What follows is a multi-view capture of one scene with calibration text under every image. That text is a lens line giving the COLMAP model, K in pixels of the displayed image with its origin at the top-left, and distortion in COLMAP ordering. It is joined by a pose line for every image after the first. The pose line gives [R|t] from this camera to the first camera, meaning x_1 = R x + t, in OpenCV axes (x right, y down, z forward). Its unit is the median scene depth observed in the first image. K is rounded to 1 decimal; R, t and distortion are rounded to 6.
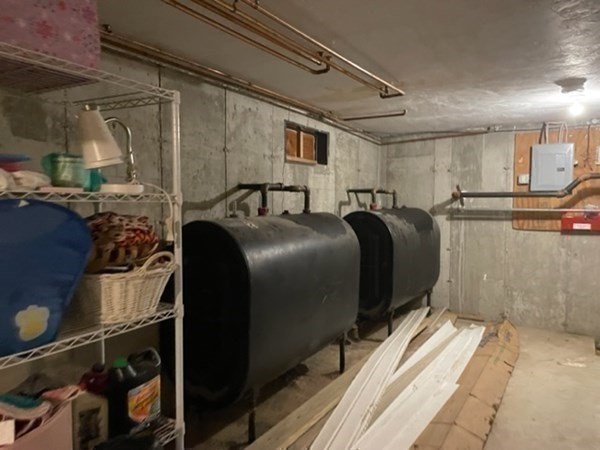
lens RADIAL K [[468.1, 0, 299.6], [0, 468.1, 225.8], [0, 0, 1]] dist [-0.012997, -0.009948]
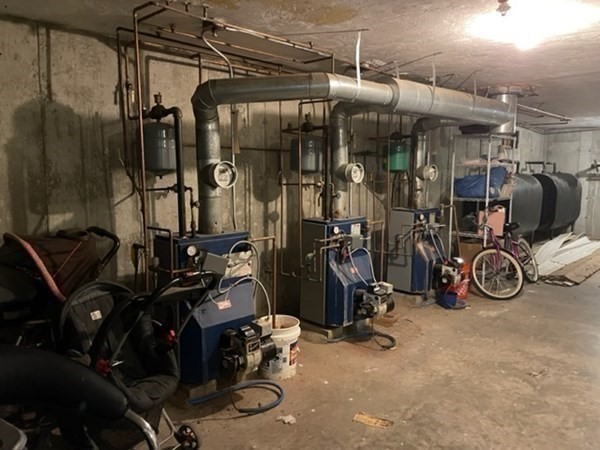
lens RADIAL K [[468.1, 0, 301.0], [0, 468.1, 224.4], [0, 0, 1]] dist [-0.012997, -0.009948]
pose [[0.974899, 0.033175, -0.220163, -0.313357], [-0.019602, 0.997786, 0.063550, 0.059314], [0.221784, -0.057639, 0.973391, -0.864316]]
